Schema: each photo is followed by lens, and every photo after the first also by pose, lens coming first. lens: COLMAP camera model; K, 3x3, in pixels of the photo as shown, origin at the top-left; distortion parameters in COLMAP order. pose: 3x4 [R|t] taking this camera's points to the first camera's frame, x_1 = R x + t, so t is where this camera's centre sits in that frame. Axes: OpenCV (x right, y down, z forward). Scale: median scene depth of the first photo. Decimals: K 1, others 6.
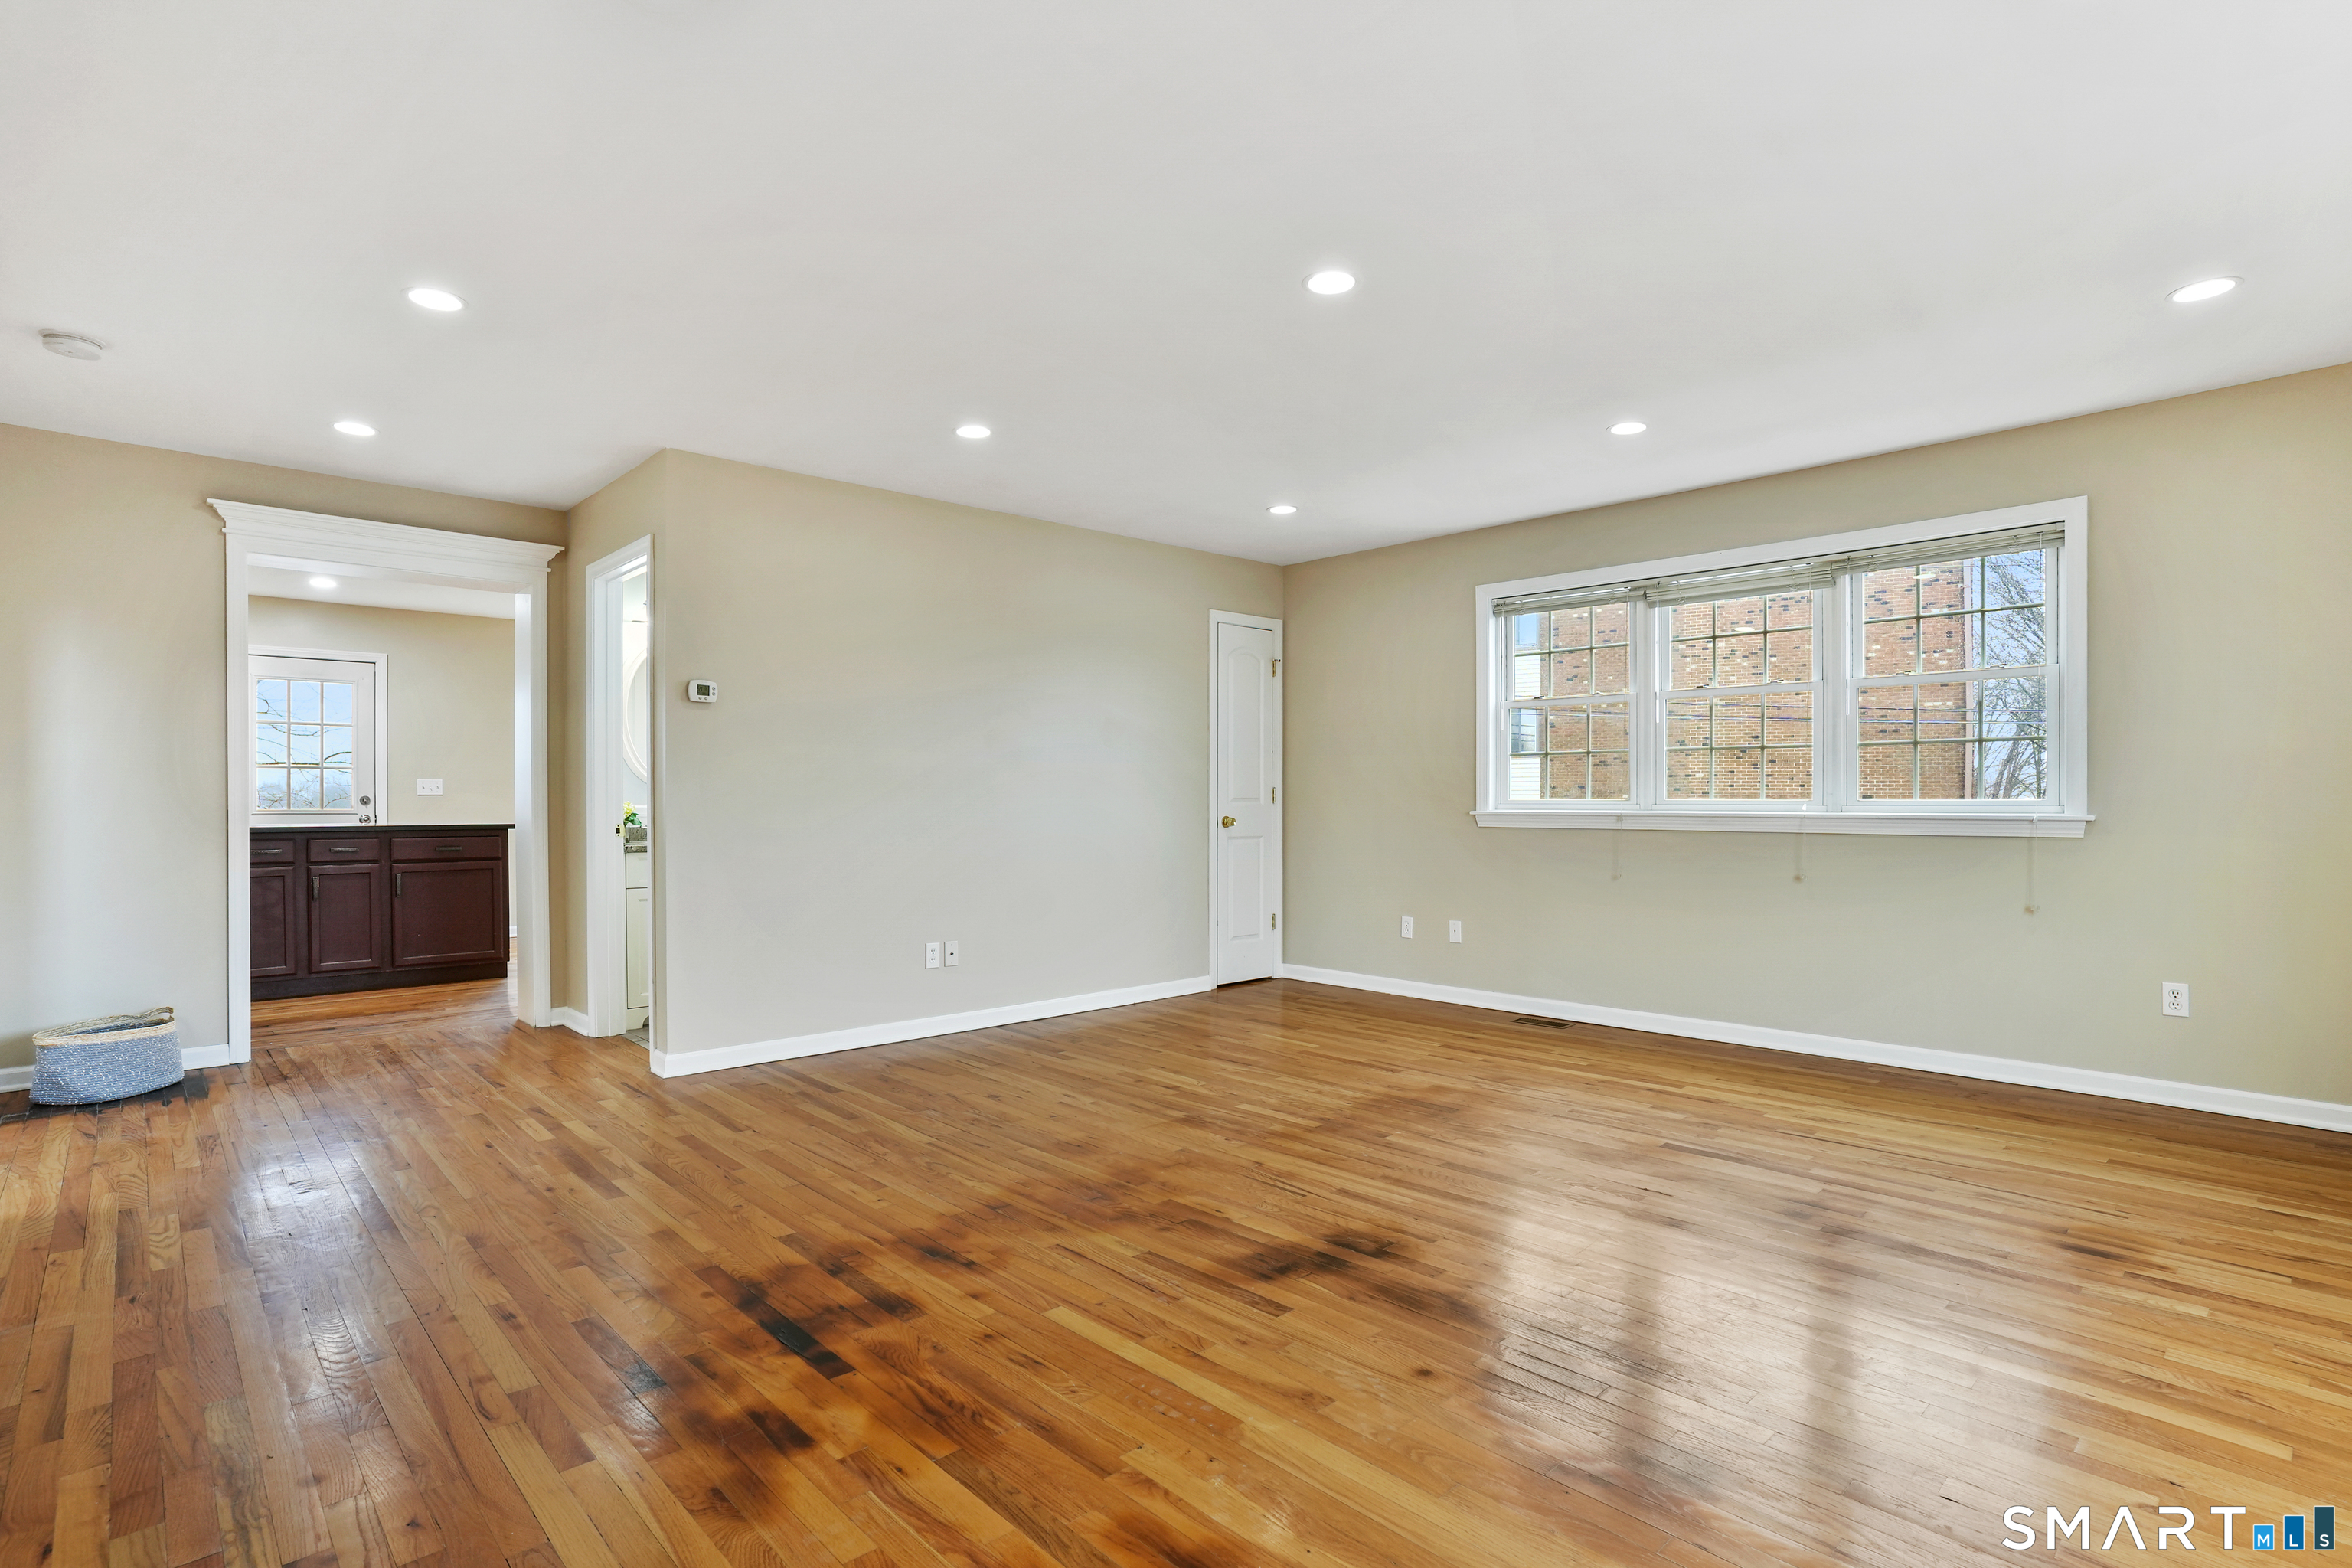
lens RADIAL K [[1149.6, 0, 1172.2], [0, 1149.6, 776.4], [0, 0, 1]] dist [-0.058686, 0.025714]
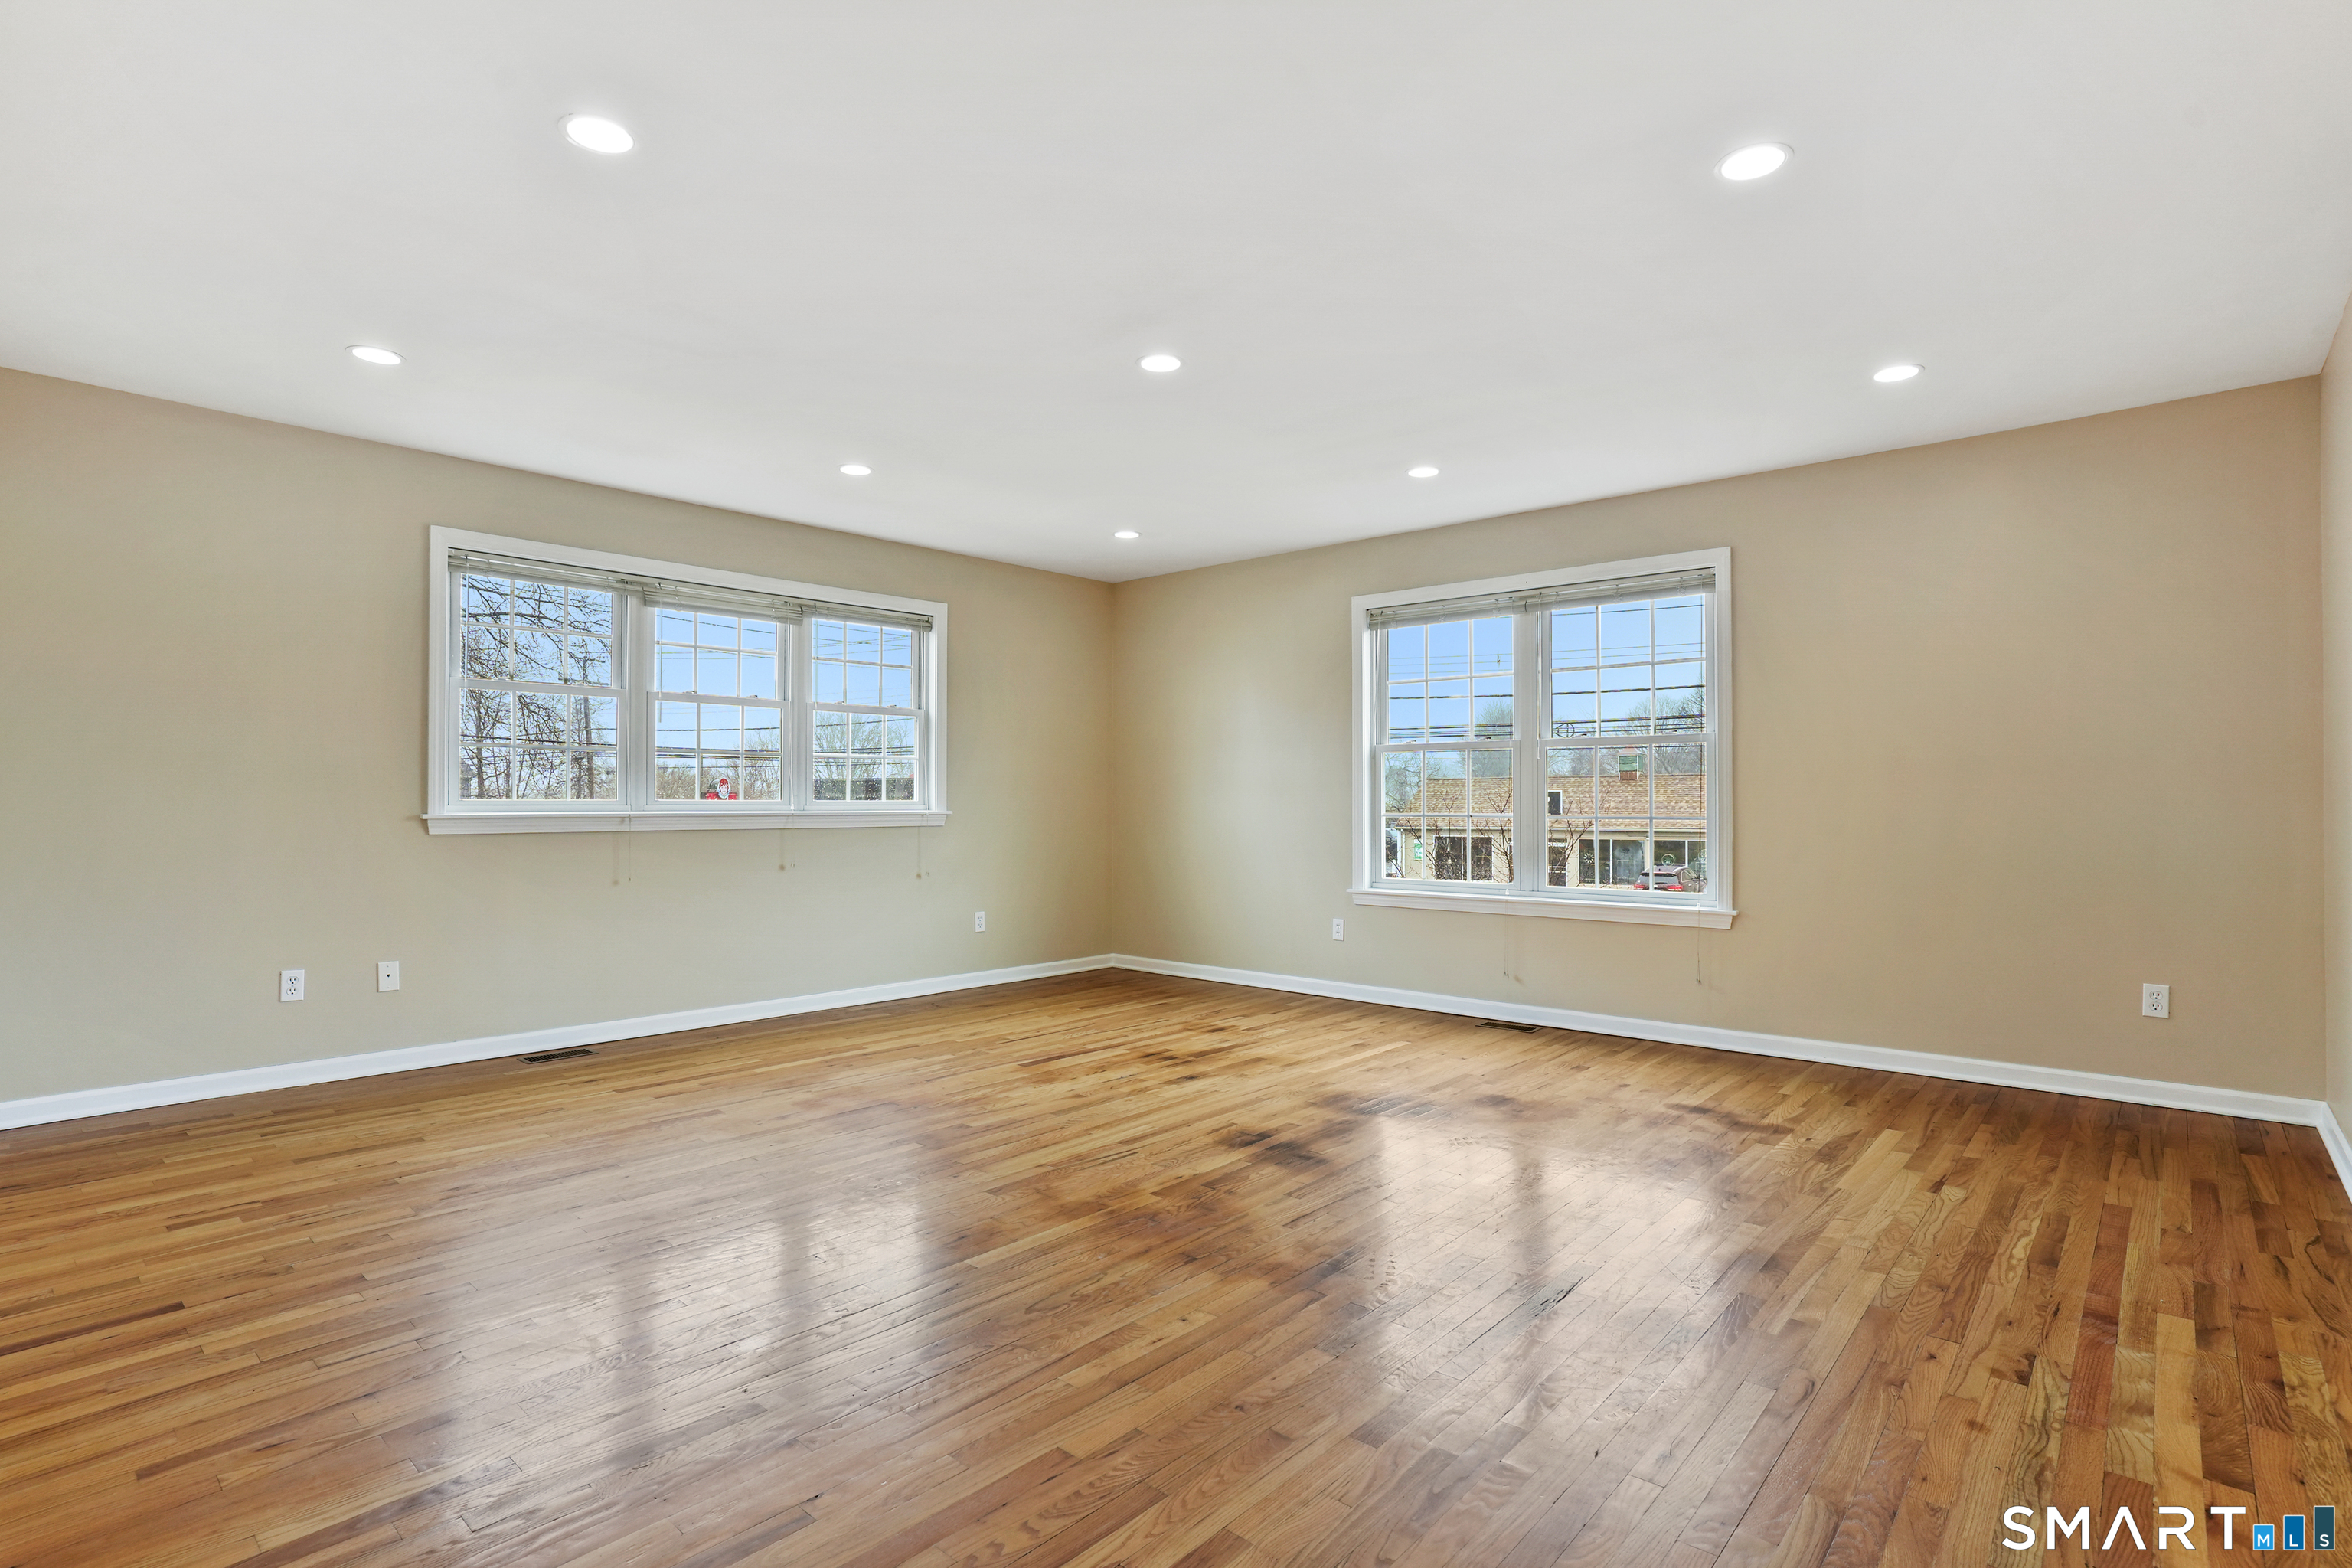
lens RADIAL K [[1149.6, 0, 1172.2], [0, 1149.6, 776.4], [0, 0, 1]] dist [-0.058686, 0.025714]
pose [[-0.086344, 0.021158, 0.996041, -0.982009], [-0.021663, 0.999498, -0.023109, 0.020372], [-0.996030, -0.023573, -0.085842, 1.029396]]
